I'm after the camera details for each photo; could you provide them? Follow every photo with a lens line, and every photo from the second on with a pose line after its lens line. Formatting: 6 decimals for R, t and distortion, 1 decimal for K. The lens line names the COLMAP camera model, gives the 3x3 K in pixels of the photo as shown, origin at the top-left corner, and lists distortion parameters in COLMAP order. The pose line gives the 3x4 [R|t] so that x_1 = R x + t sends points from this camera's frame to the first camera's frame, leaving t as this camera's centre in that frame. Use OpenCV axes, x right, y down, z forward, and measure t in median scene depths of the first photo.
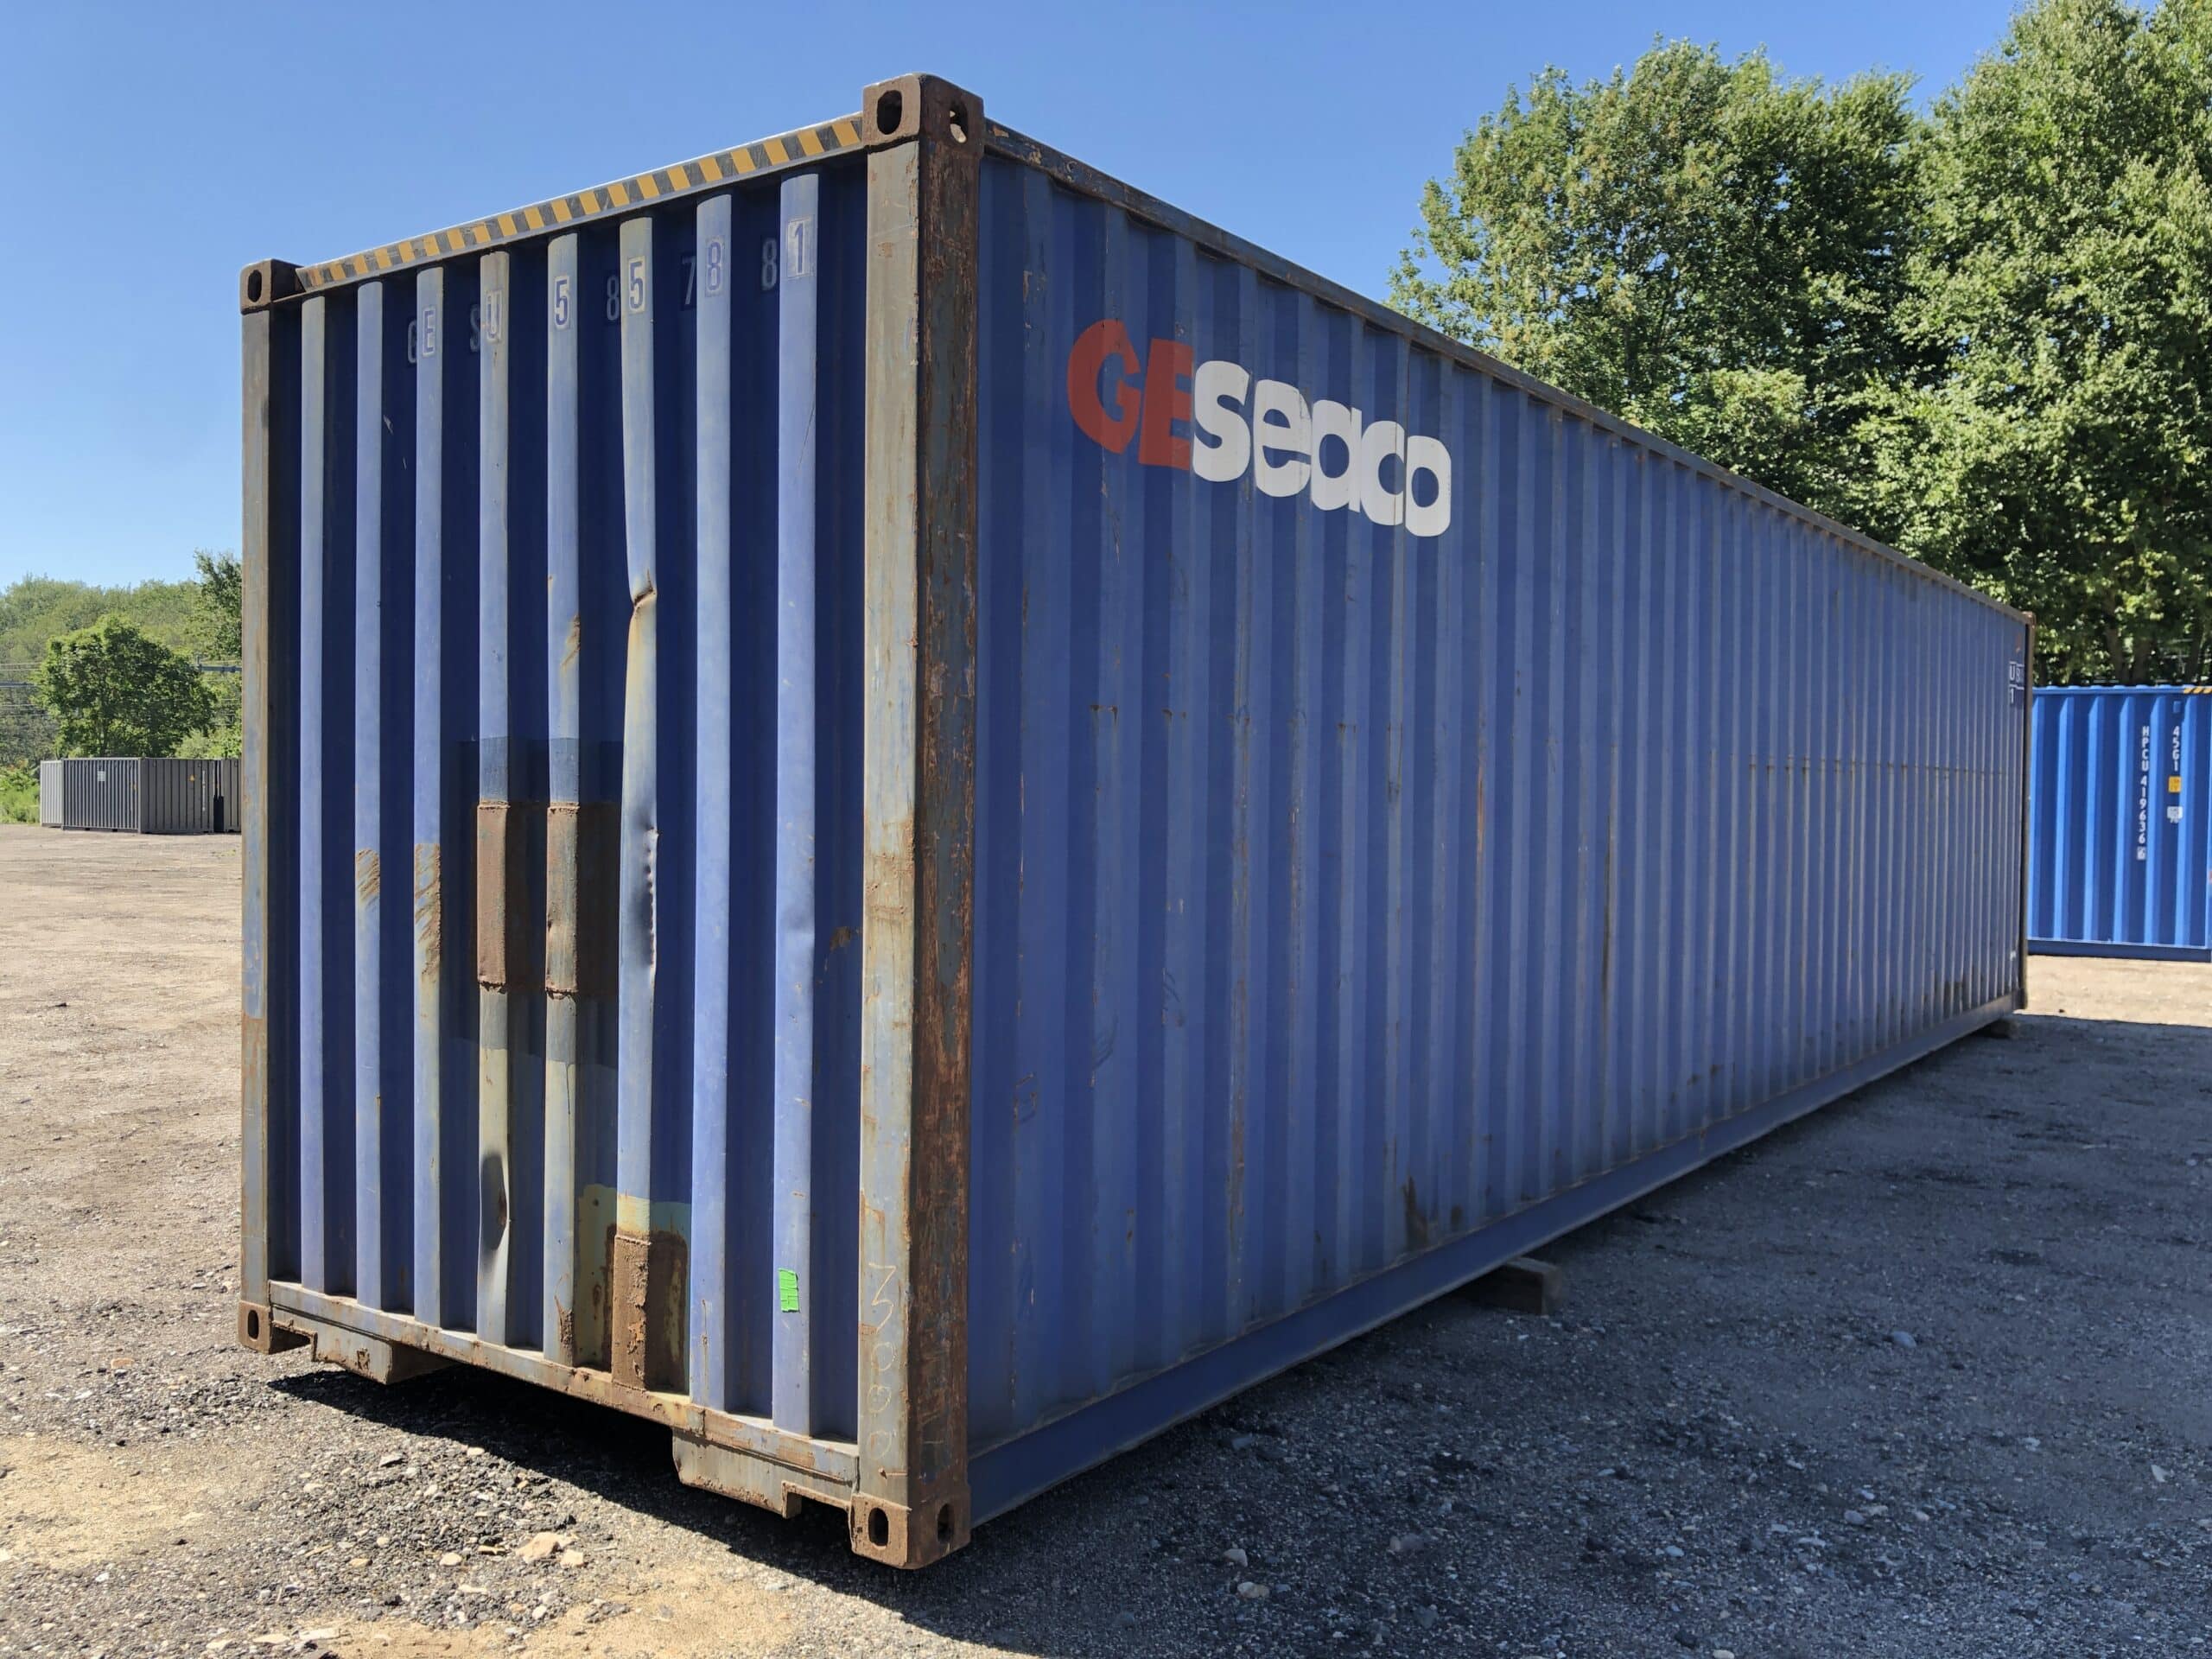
lens RADIAL K [[1781.8, 0, 1098.9], [0, 1781.8, 829.8], [0, 0, 1]] dist [0.012005, 0.008694]
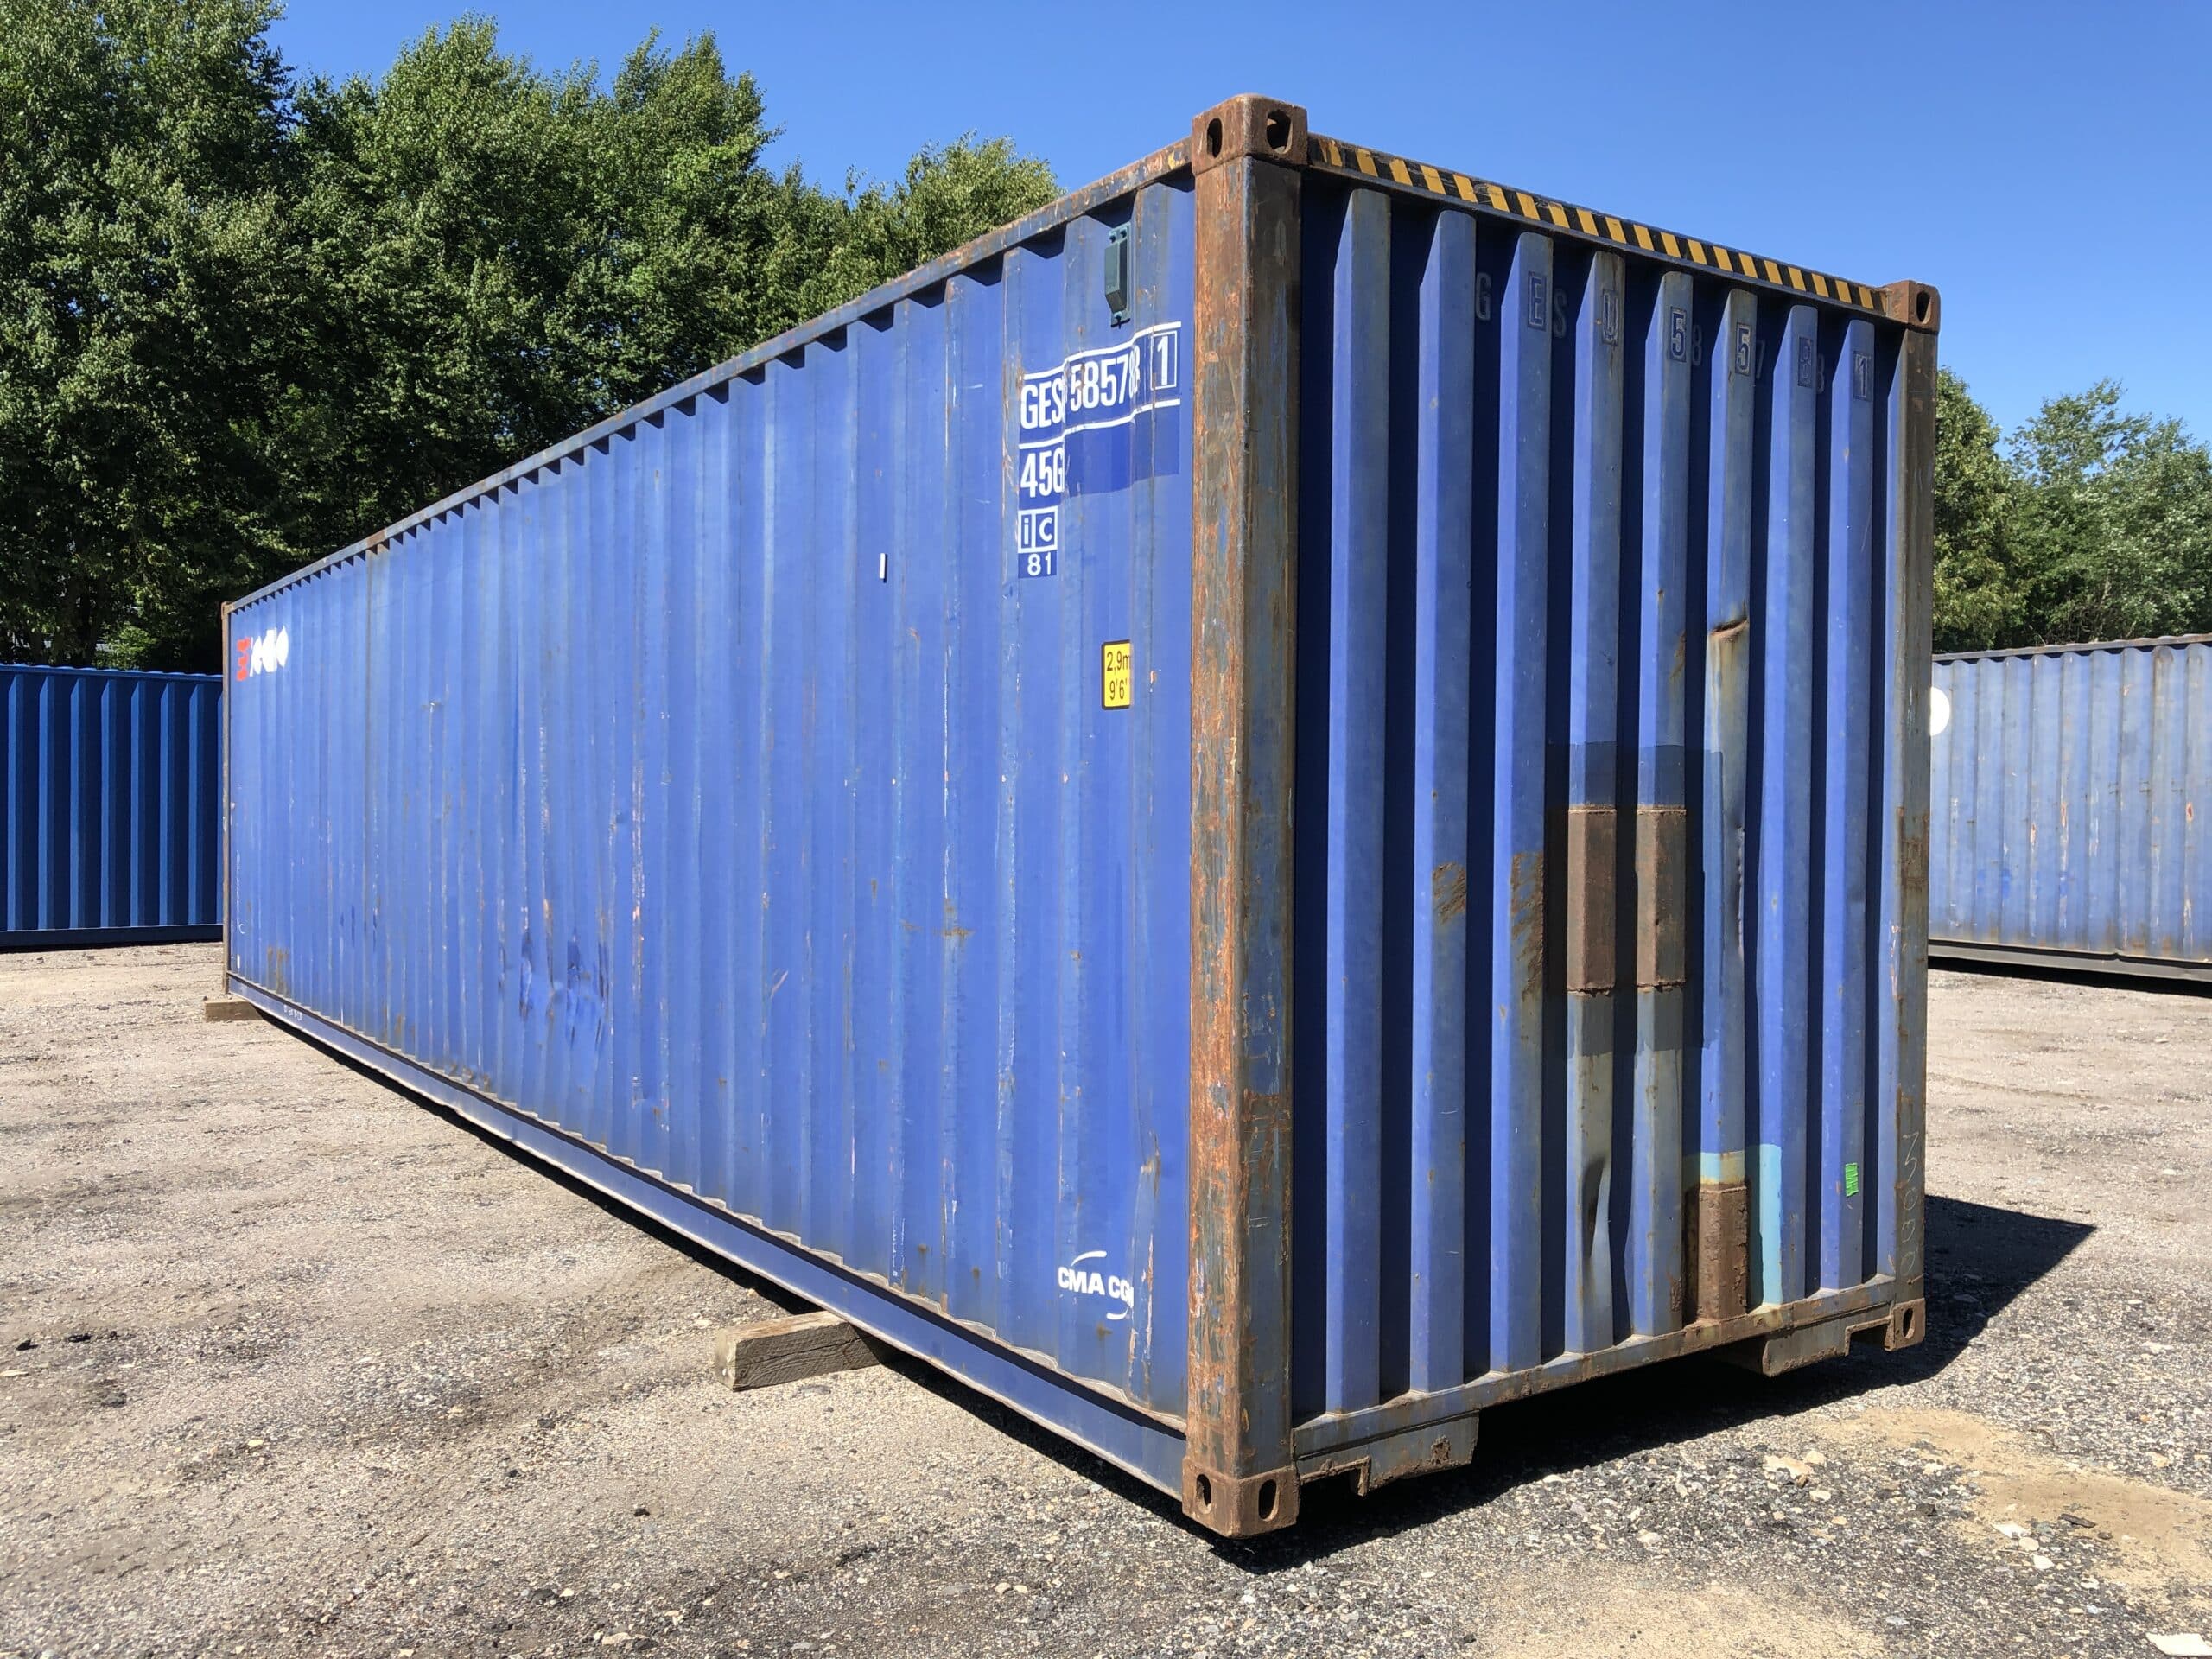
lens RADIAL K [[1811.2, 0, 1124.9], [0, 1811.2, 820.6], [0, 0, 1]] dist [0.009704, 0.002141]
pose [[0.343357, -0.019102, 0.939011, -1.471669], [0.015853, 0.999769, 0.014542, -0.026844], [-0.939071, 0.009893, 0.343581, 0.964941]]
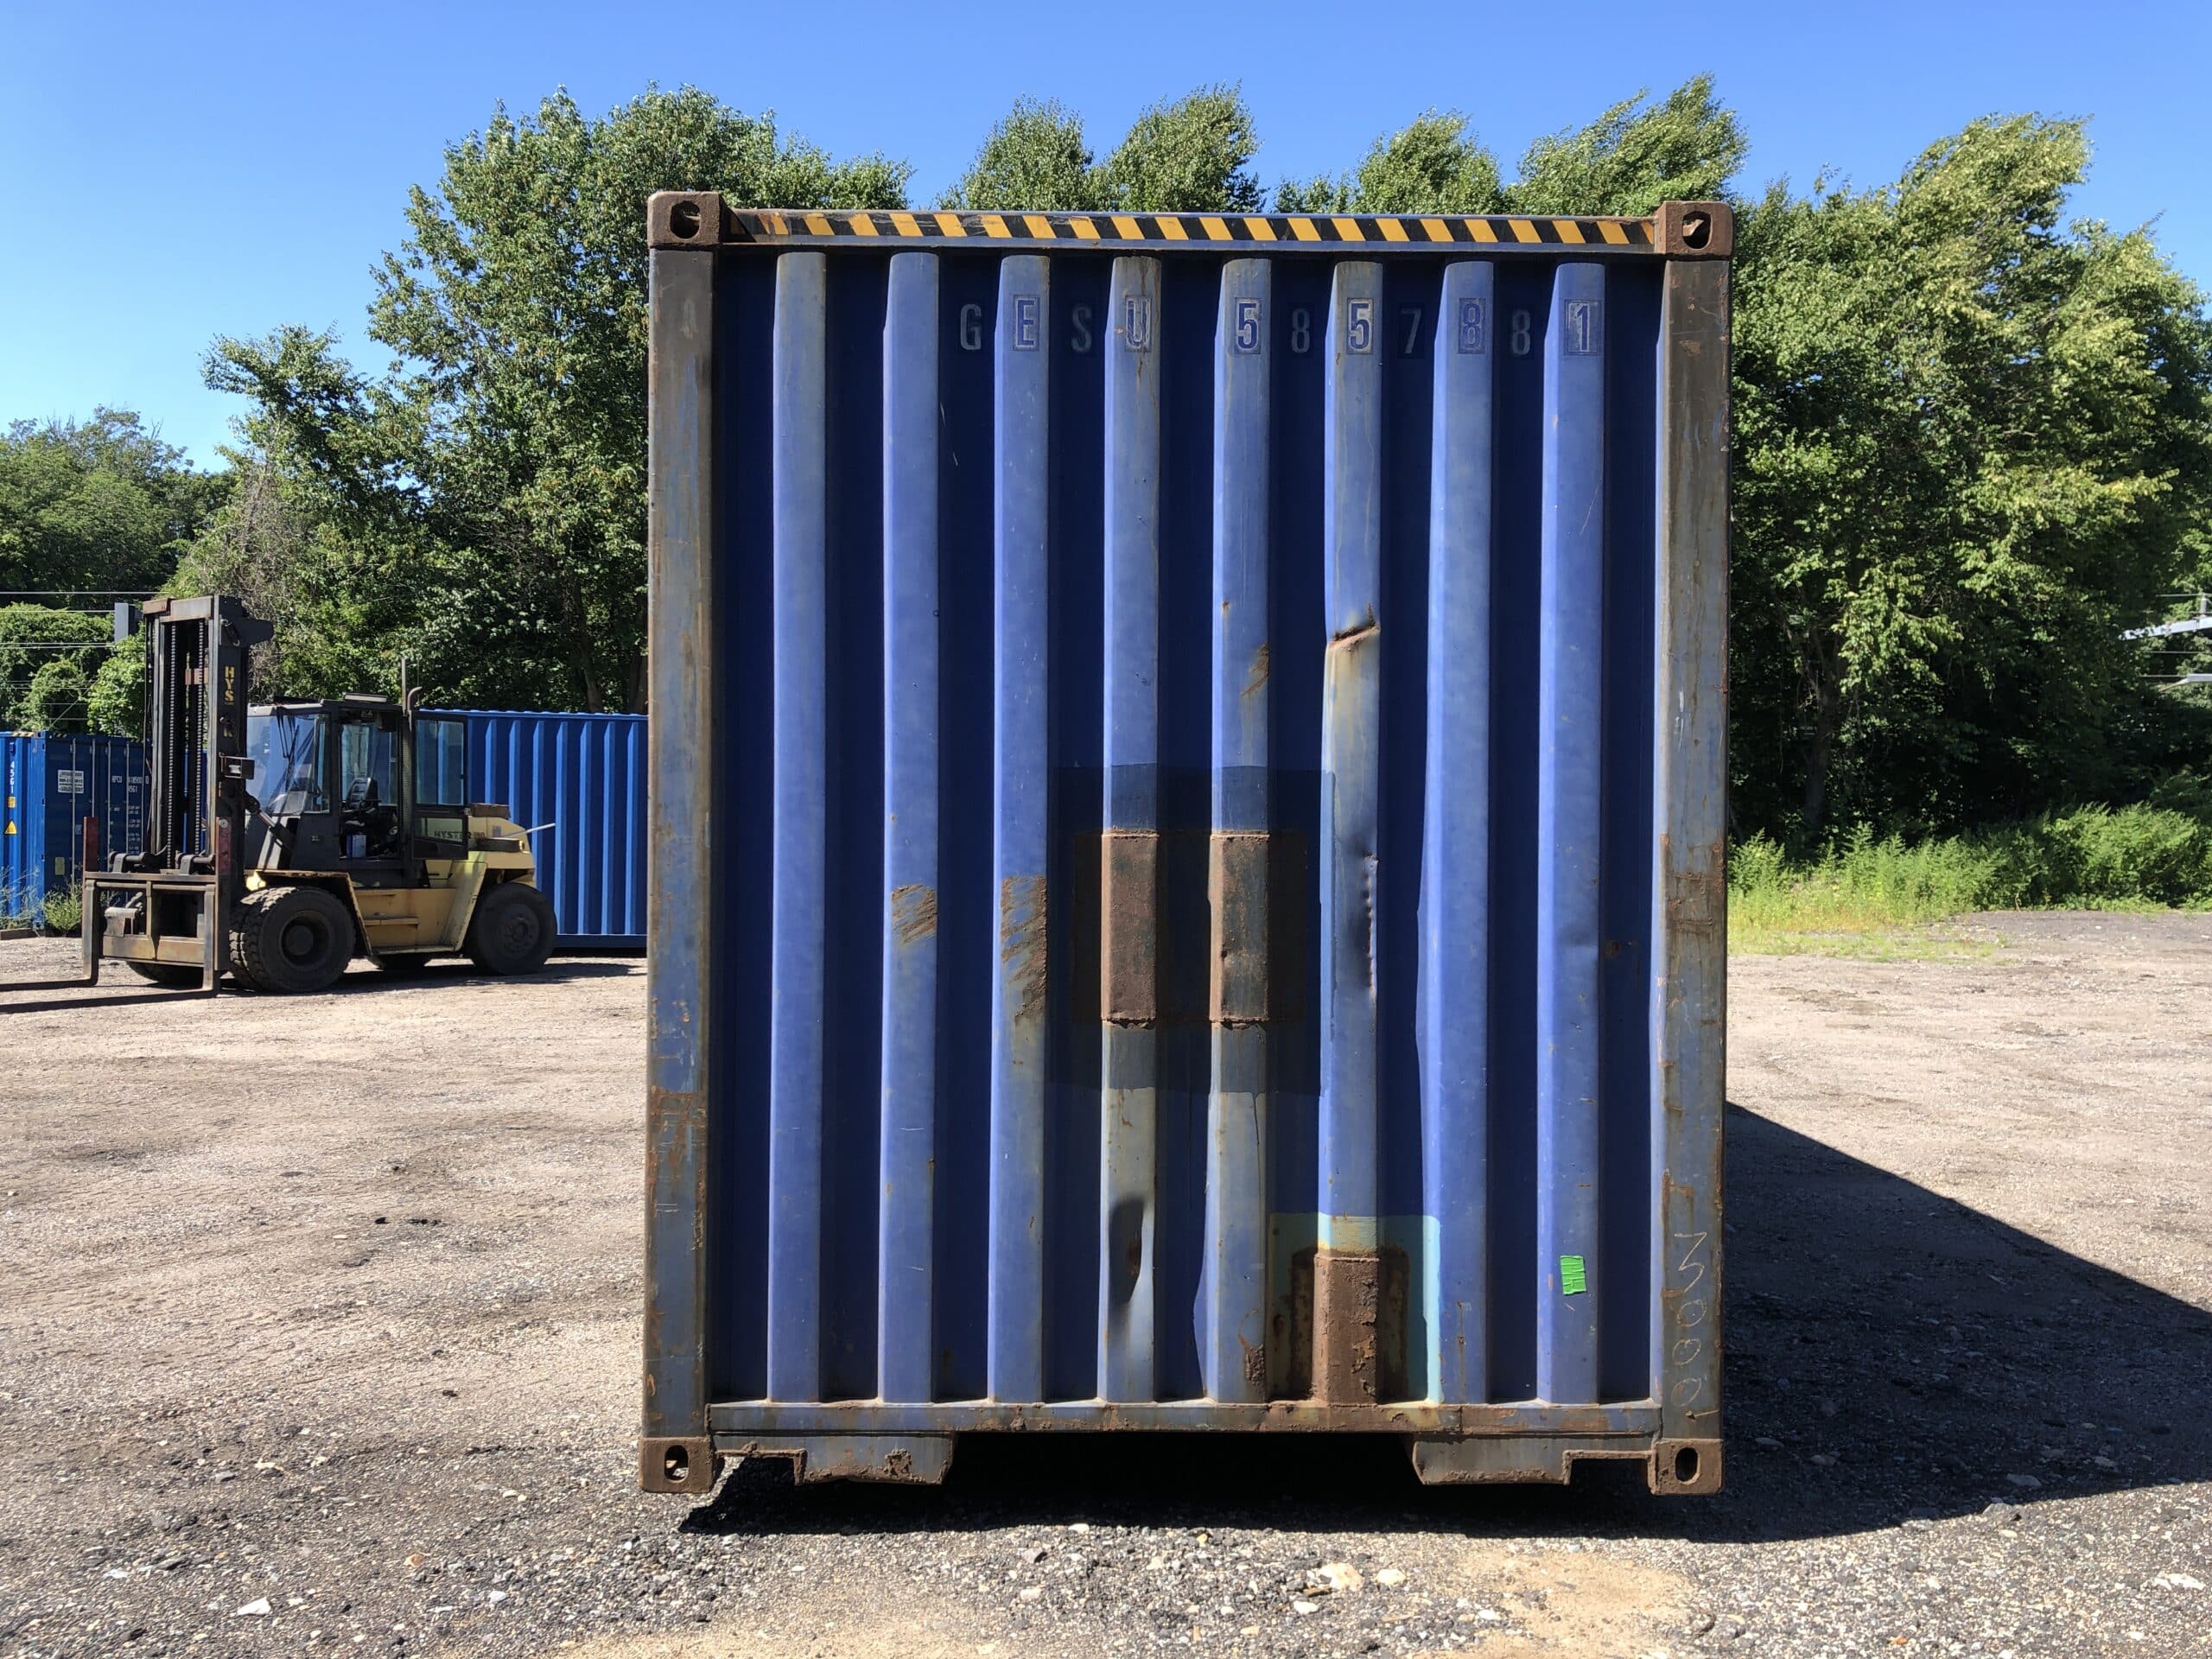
lens RADIAL K [[1798.6, 0, 1128.1], [0, 1798.6, 824.8], [0, 0, 1]] dist [0.016091, 0.000421]
pose [[0.807076, -0.002624, 0.590442, -0.970011], [0.012197, 0.999851, -0.012228, -0.006787], [-0.590322, 0.017070, 0.806988, 0.244963]]
